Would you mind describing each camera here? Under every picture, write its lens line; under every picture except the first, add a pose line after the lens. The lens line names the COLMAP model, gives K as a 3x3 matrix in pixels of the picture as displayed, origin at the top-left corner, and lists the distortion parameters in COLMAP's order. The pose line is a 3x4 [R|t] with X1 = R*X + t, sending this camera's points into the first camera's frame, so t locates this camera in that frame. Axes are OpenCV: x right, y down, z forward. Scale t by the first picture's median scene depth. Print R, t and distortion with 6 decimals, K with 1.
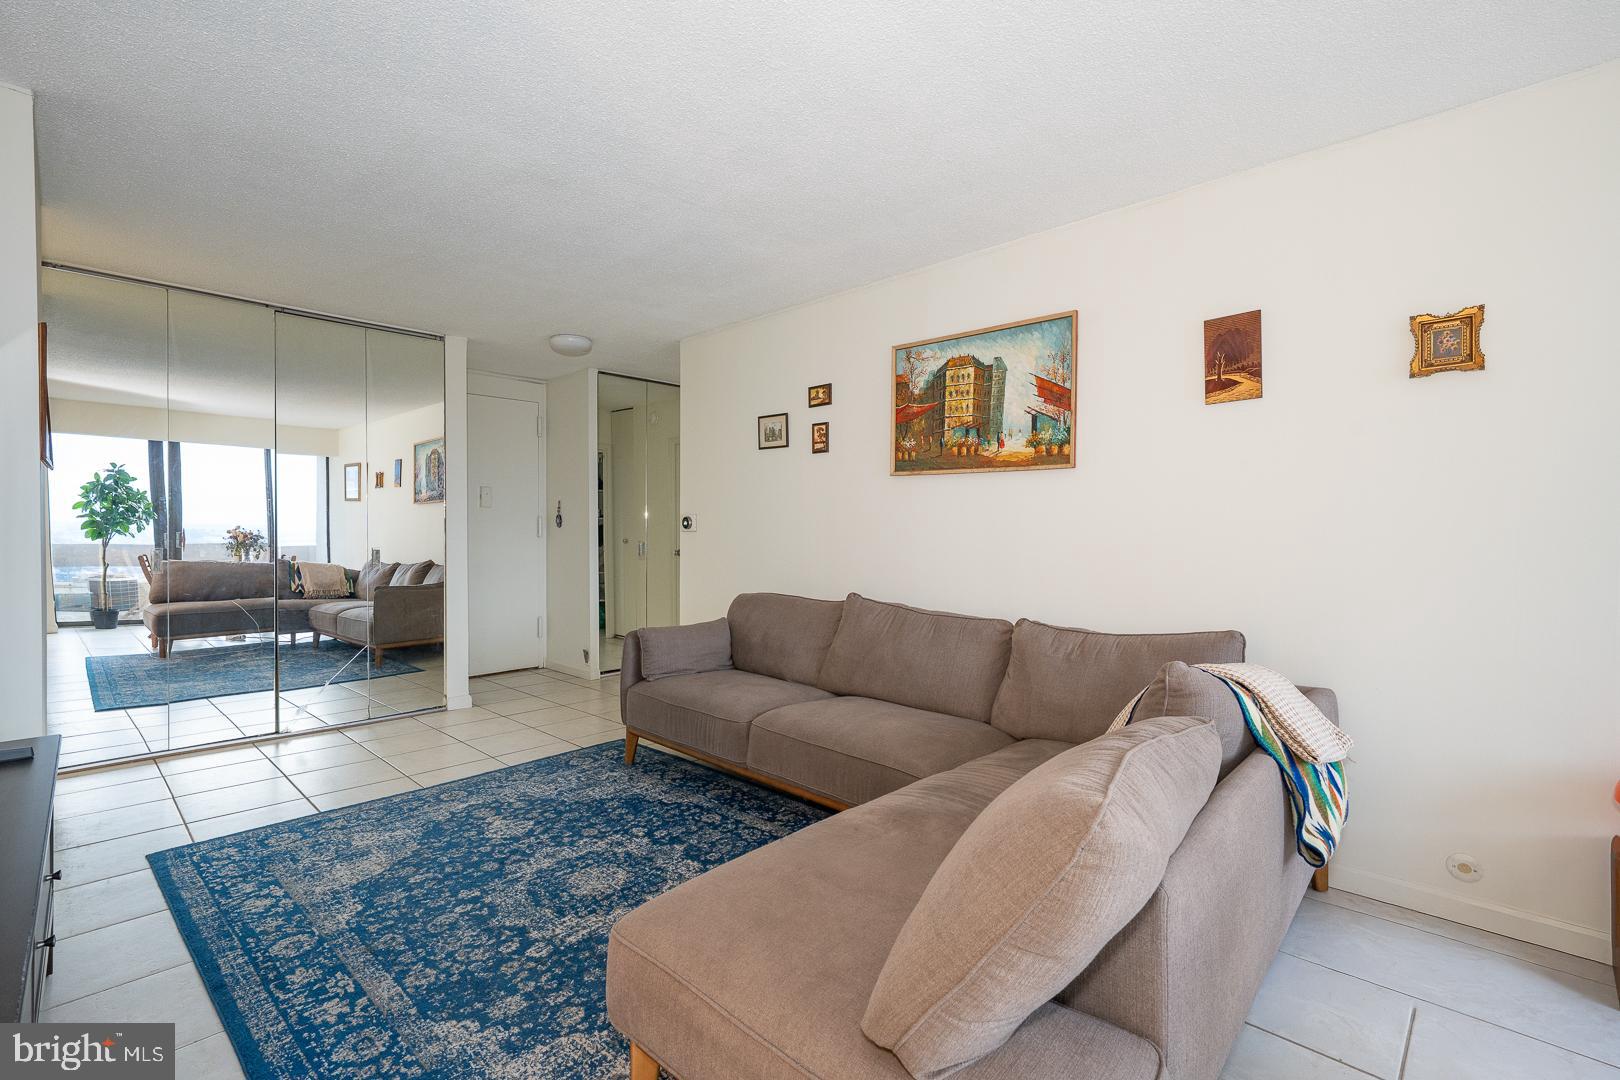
lens RADIAL K [[730.3, 0, 815.7], [0, 730.3, 539.5], [0, 0, 1]] dist [0.004624, 0.000154]
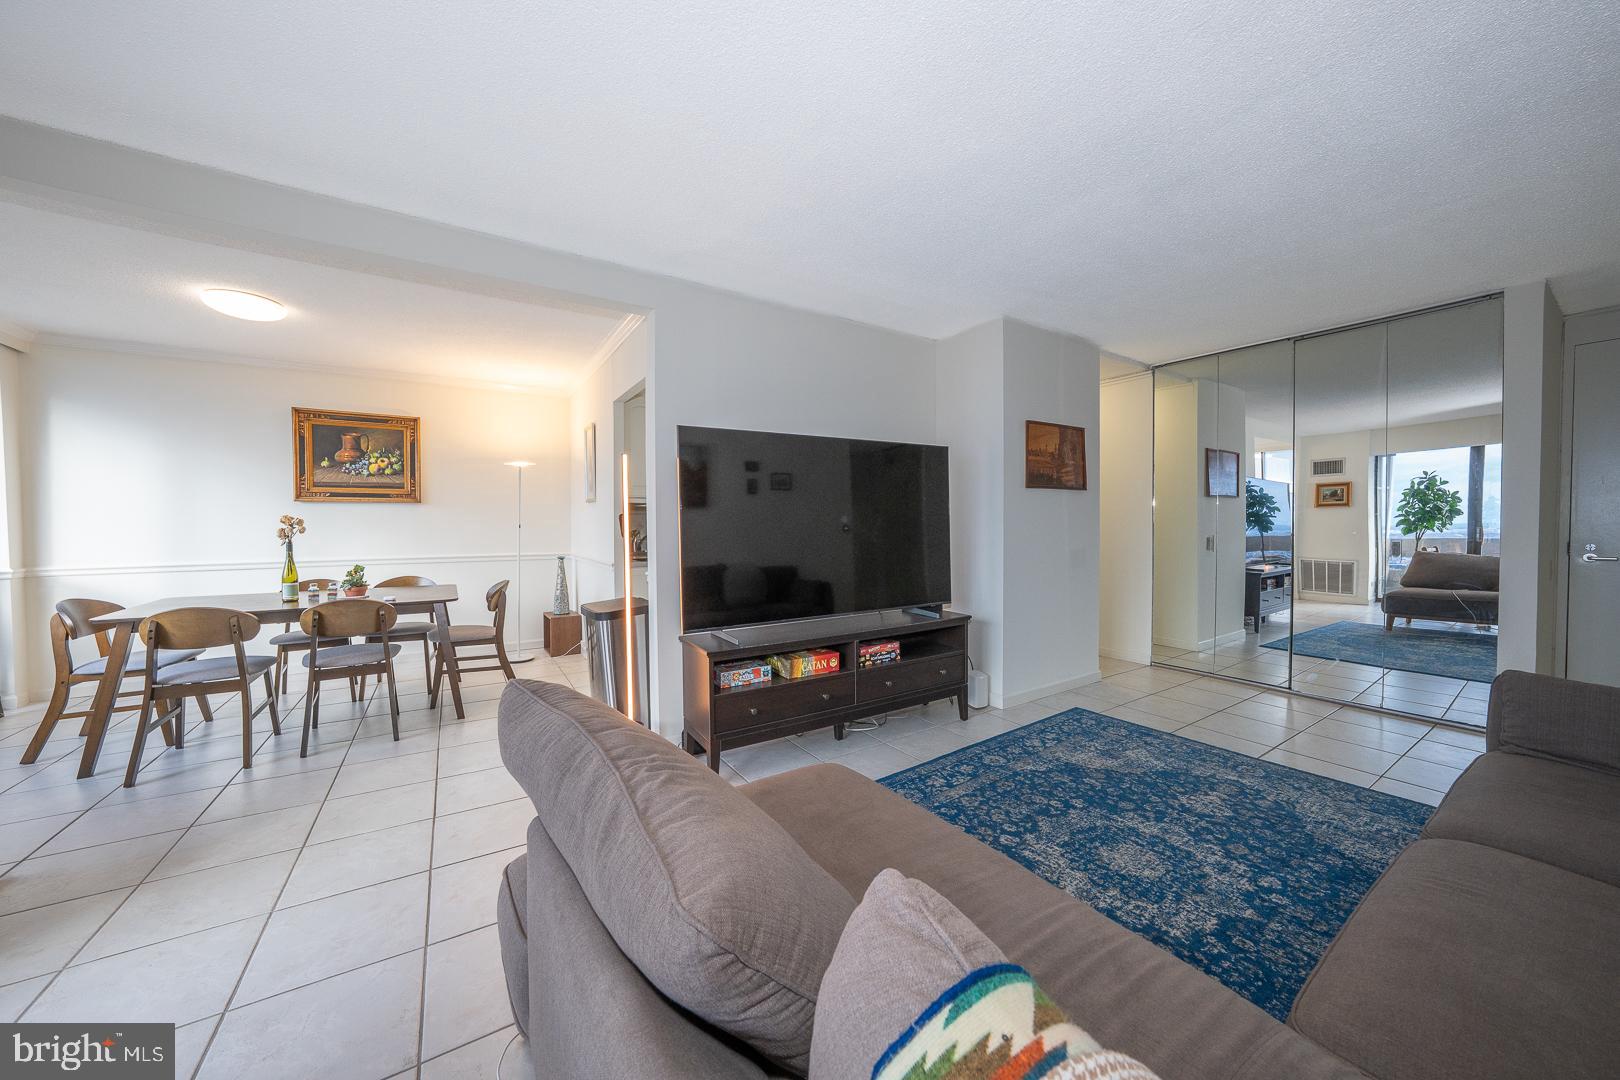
lens RADIAL K [[560.5, 0, 818.8], [0, 560.5, 534.8], [0, 0, 1]] dist [-0.023429, 0.003859]
pose [[-0.224712, 0.012998, -0.974338, 0.474807], [-0.015181, 0.999743, 0.016838, 0.005871], [0.974307, 0.018575, -0.224457, 0.644948]]
